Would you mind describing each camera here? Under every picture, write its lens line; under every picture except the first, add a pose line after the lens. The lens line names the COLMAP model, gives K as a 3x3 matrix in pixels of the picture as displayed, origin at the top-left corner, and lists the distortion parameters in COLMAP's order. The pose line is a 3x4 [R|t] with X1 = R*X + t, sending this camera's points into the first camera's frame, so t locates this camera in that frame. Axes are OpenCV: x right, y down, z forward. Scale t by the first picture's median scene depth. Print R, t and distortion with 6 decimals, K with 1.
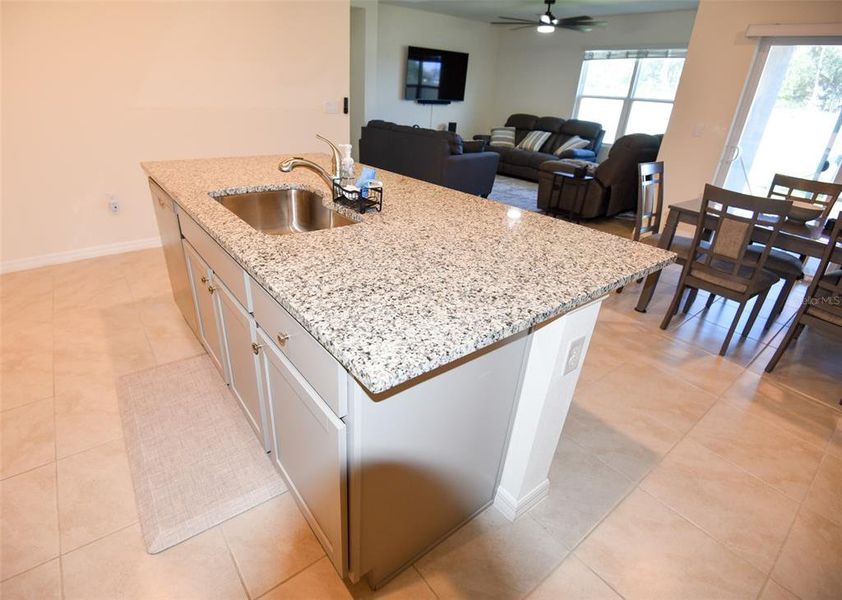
lens RADIAL K [[412.1, 0, 391.7], [0, 412.1, 299.8], [0, 0, 1]] dist [-0.028657, -0.012015]
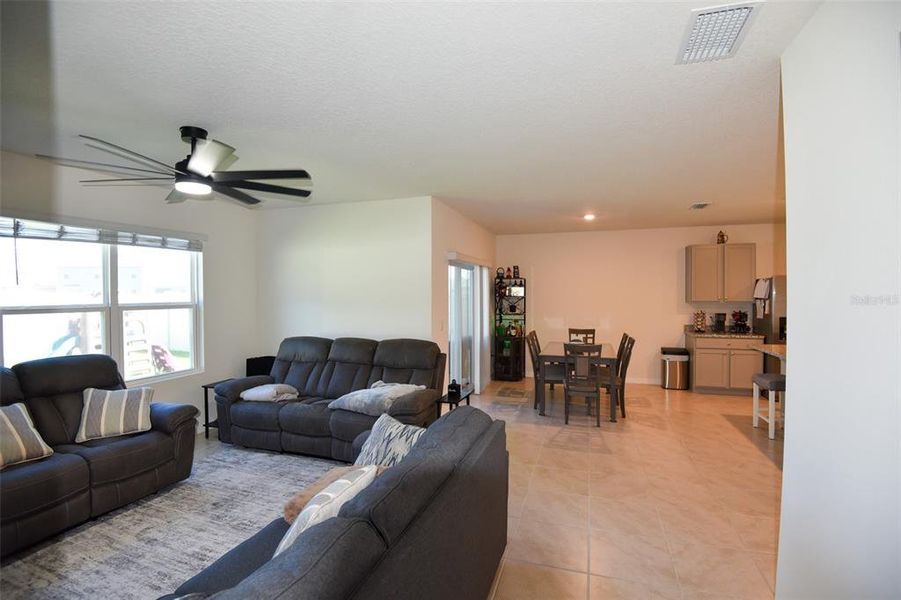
lens RADIAL K [[411.9, 0, 451.6], [0, 411.9, 297.9], [0, 0, 1]] dist [-0.000755, -0.028904]
pose [[-0.573635, -0.047741, 0.817719, -0.191371], [0.352702, 0.886616, 0.299186, -0.611454], [-0.739286, 0.460035, -0.491756, 1.099242]]
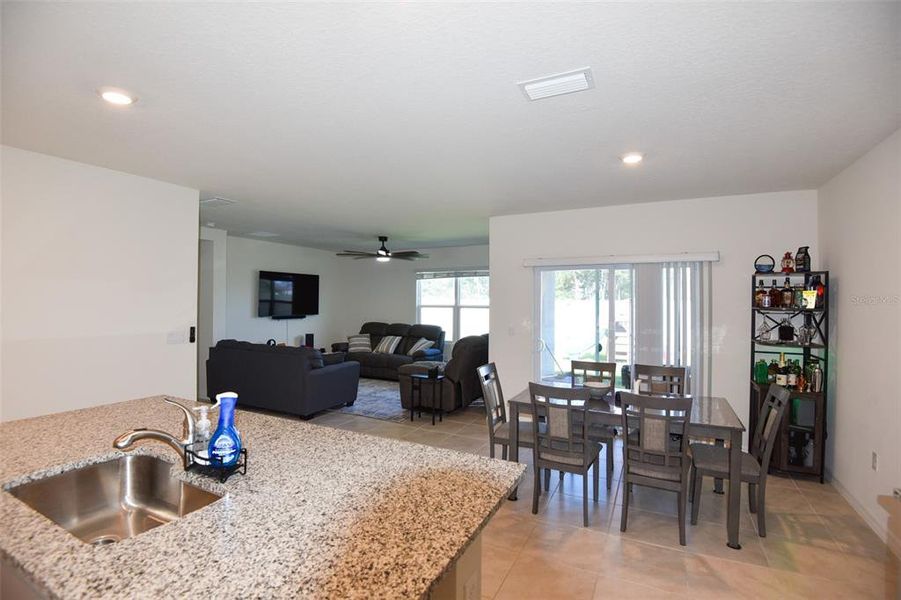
lens RADIAL K [[411.9, 0, 451.6], [0, 411.9, 297.9], [0, 0, 1]] dist [-0.000755, -0.028904]
pose [[0.889210, -0.028524, 0.456609, -0.006936], [0.230745, 0.889775, -0.393774, -0.028893], [-0.395047, 0.455508, 0.797778, -0.023754]]
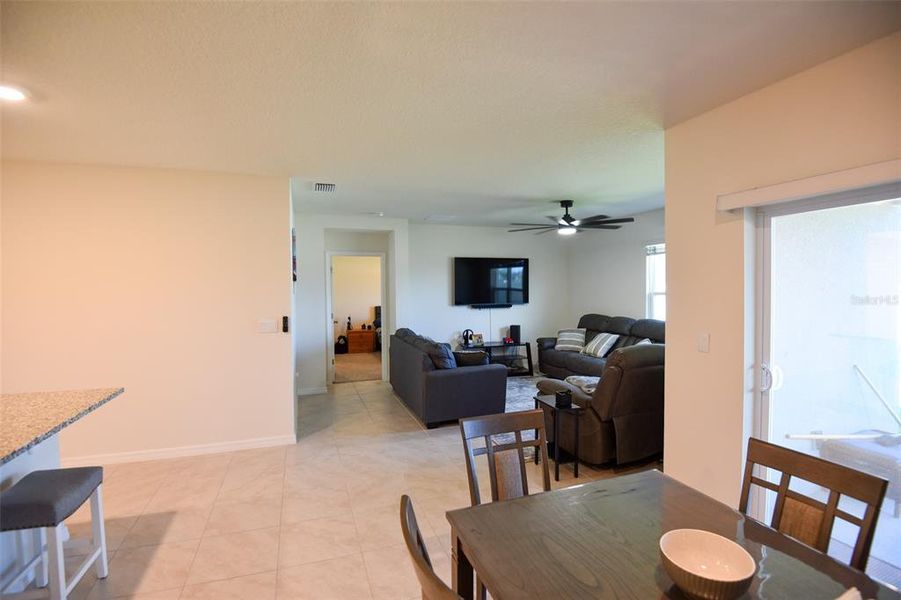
lens RADIAL K [[411.9, 0, 451.6], [0, 411.9, 297.9], [0, 0, 1]] dist [-0.000755, -0.028904]
pose [[0.957135, -0.040477, -0.286799, 0.400320], [-0.088410, 0.902102, -0.422368, -0.120573], [0.275819, 0.429620, 0.859855, 0.195537]]
